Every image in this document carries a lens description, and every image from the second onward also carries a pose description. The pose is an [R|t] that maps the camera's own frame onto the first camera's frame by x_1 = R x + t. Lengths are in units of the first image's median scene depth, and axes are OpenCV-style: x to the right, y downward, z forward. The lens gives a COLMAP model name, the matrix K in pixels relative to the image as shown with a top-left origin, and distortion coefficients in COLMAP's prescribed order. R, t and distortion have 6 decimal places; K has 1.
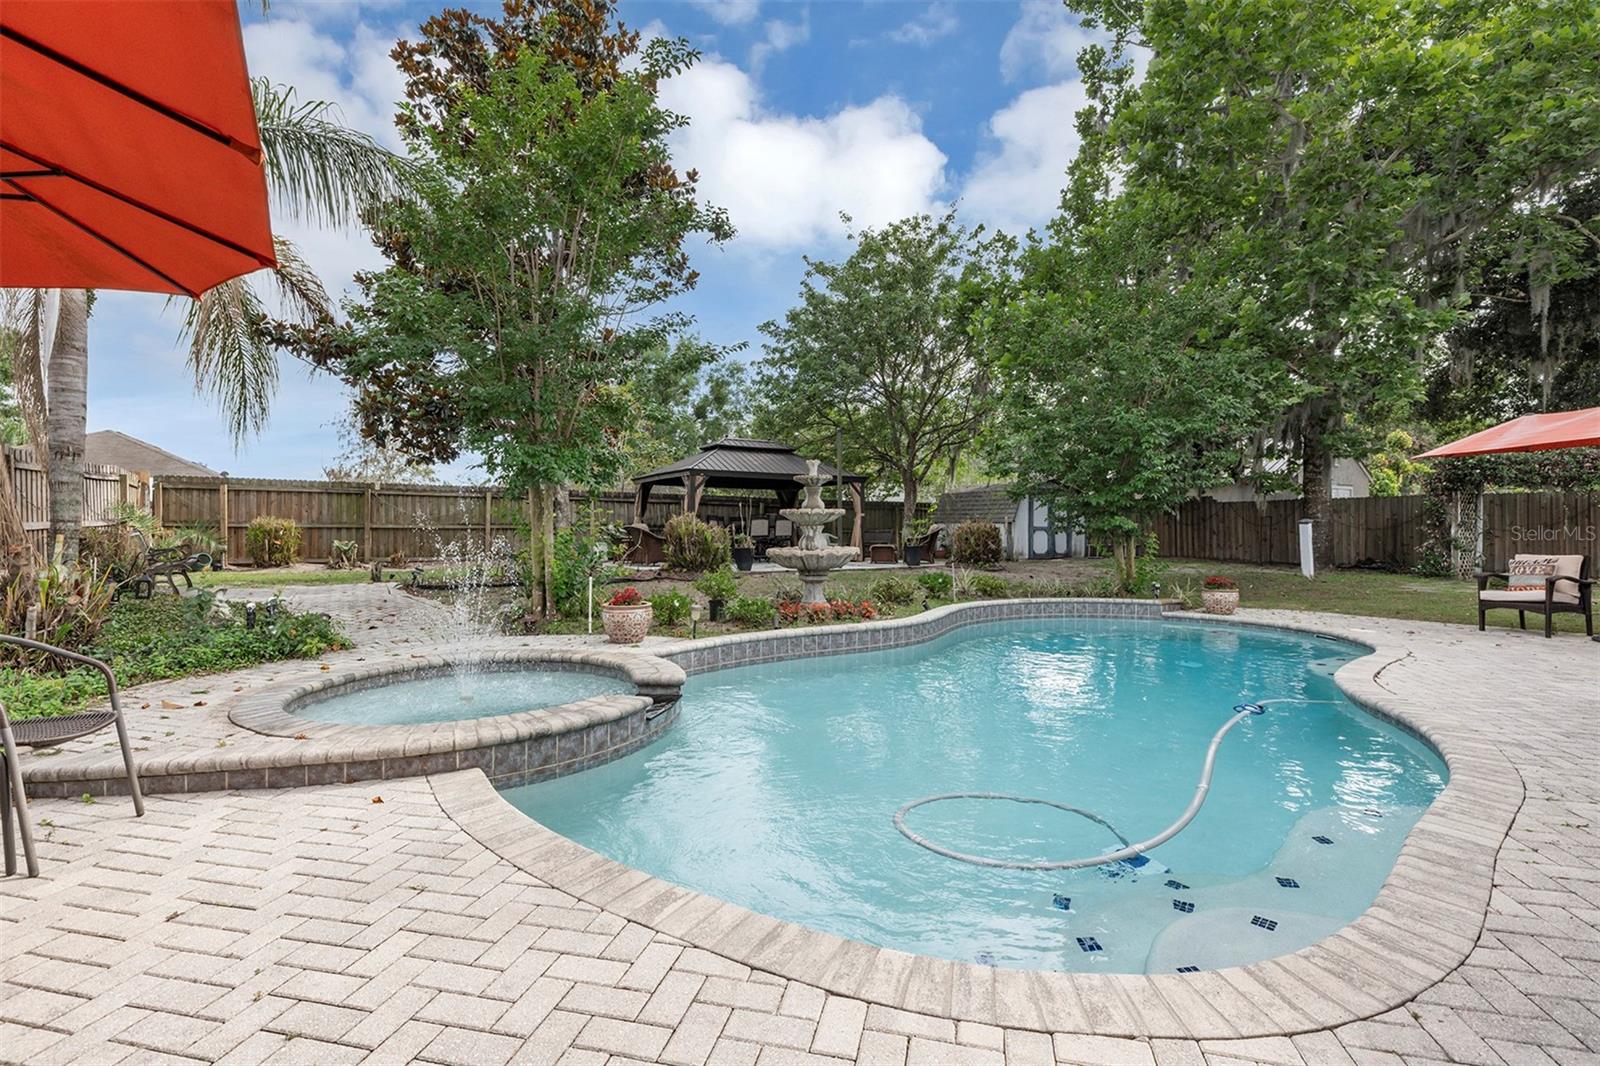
lens RADIAL K [[744.1, 0, 797.5], [0, 744.1, 524.4], [0, 0, 1]] dist [0.007290, -0.000548]
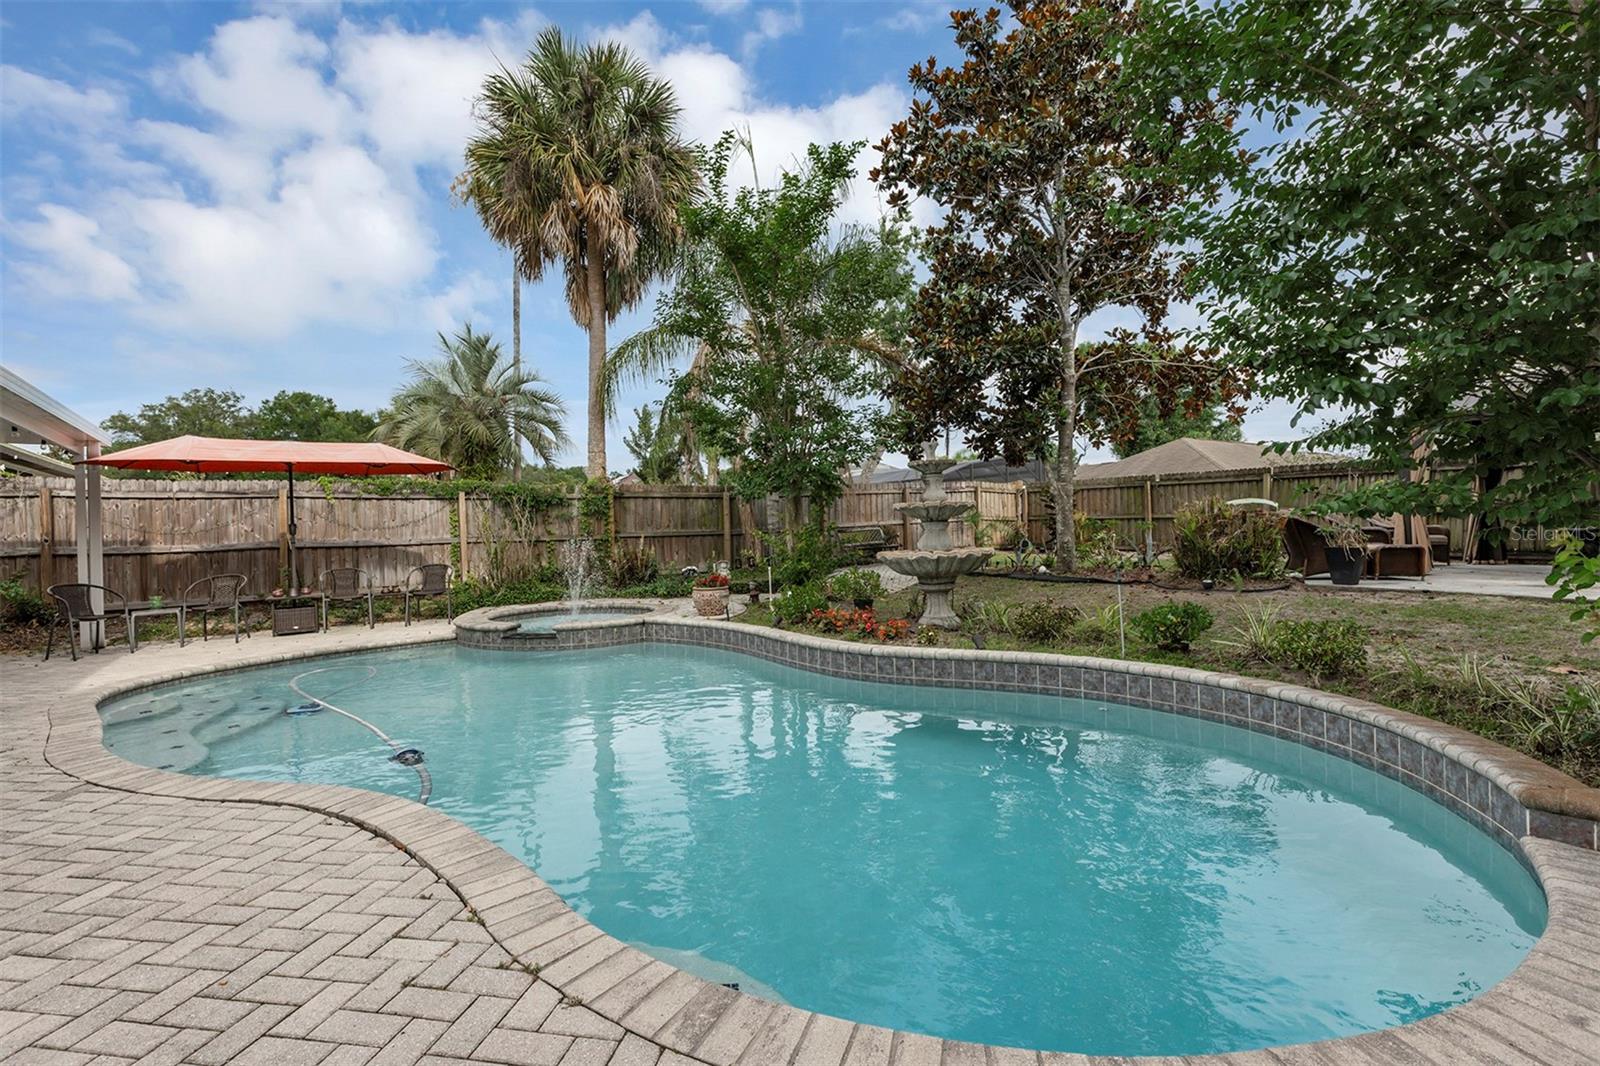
lens RADIAL K [[744.1, 0, 797.5], [0, 744.1, 524.4], [0, 0, 1]] dist [0.007290, -0.000548]
pose [[0.052139, -0.003759, -0.998633, 0.473774], [0.031089, 0.999514, -0.002139, 0.000521], [0.998156, -0.030935, 0.052231, 0.459757]]
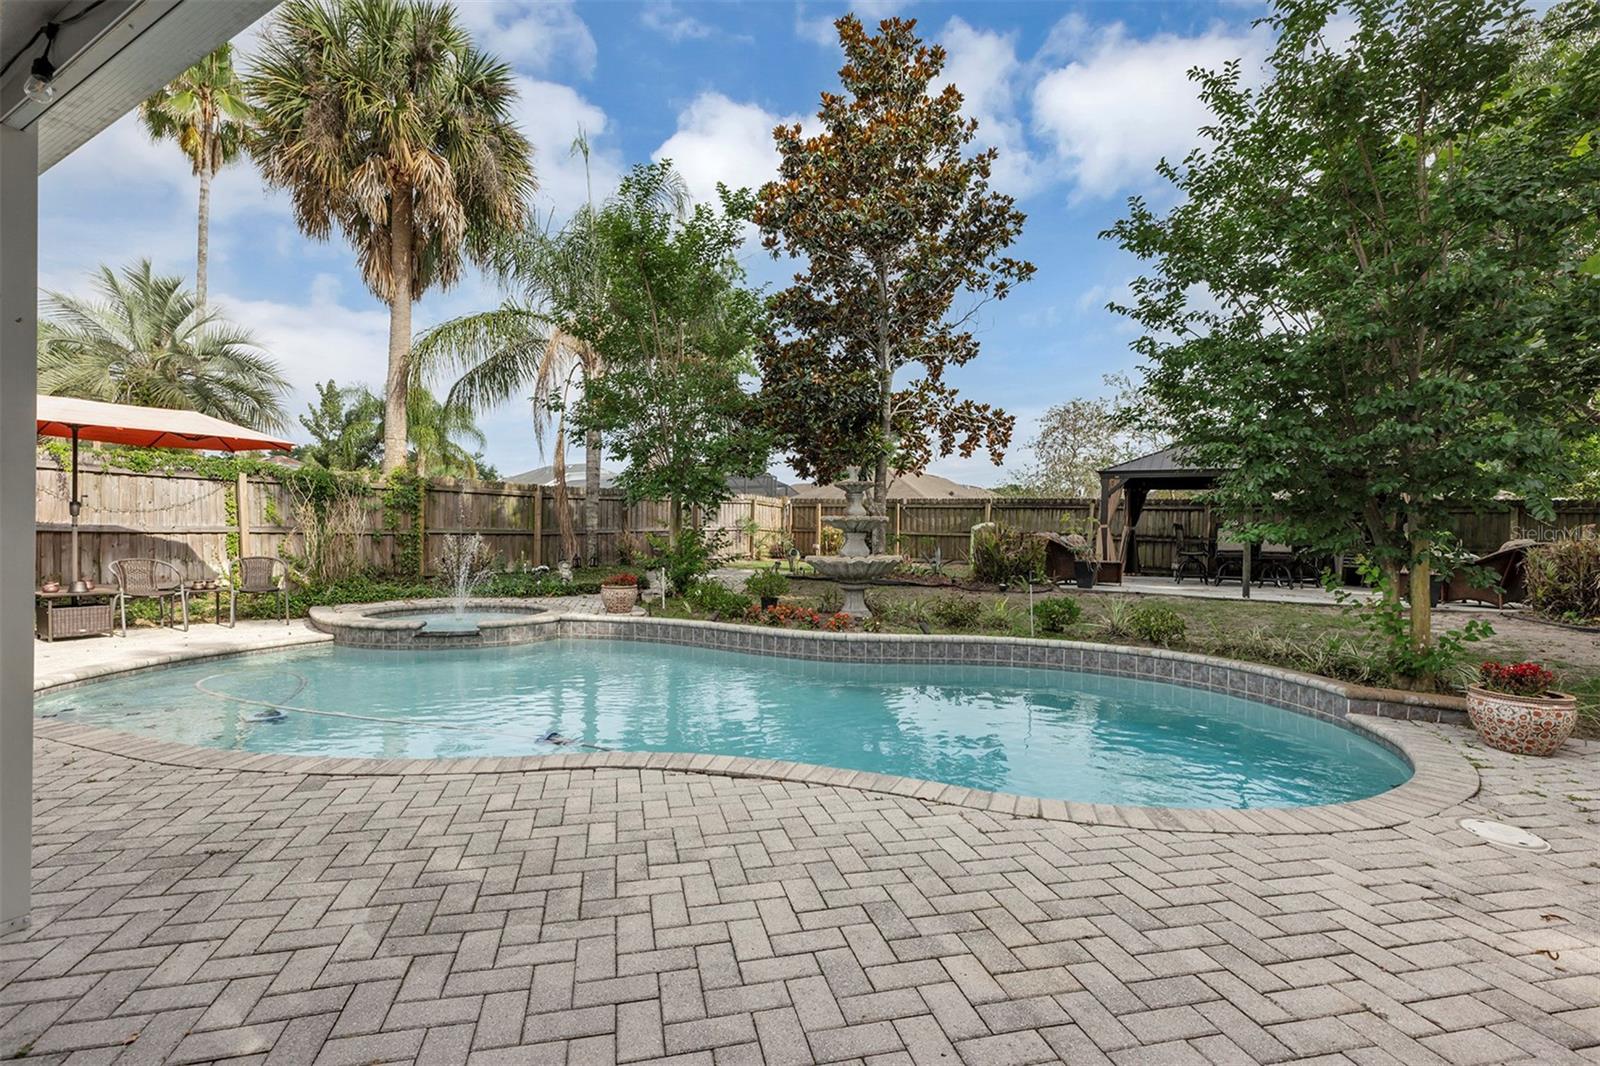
lens RADIAL K [[735.0, 0, 794.3], [0, 735.0, 531.7], [0, 0, 1]] dist [0.007295, 0.000487]
pose [[0.448851, 0.007070, -0.893579, 0.488609], [-0.010802, 0.999939, 0.002485, -0.000681], [0.893541, 0.008537, 0.448900, 0.284737]]
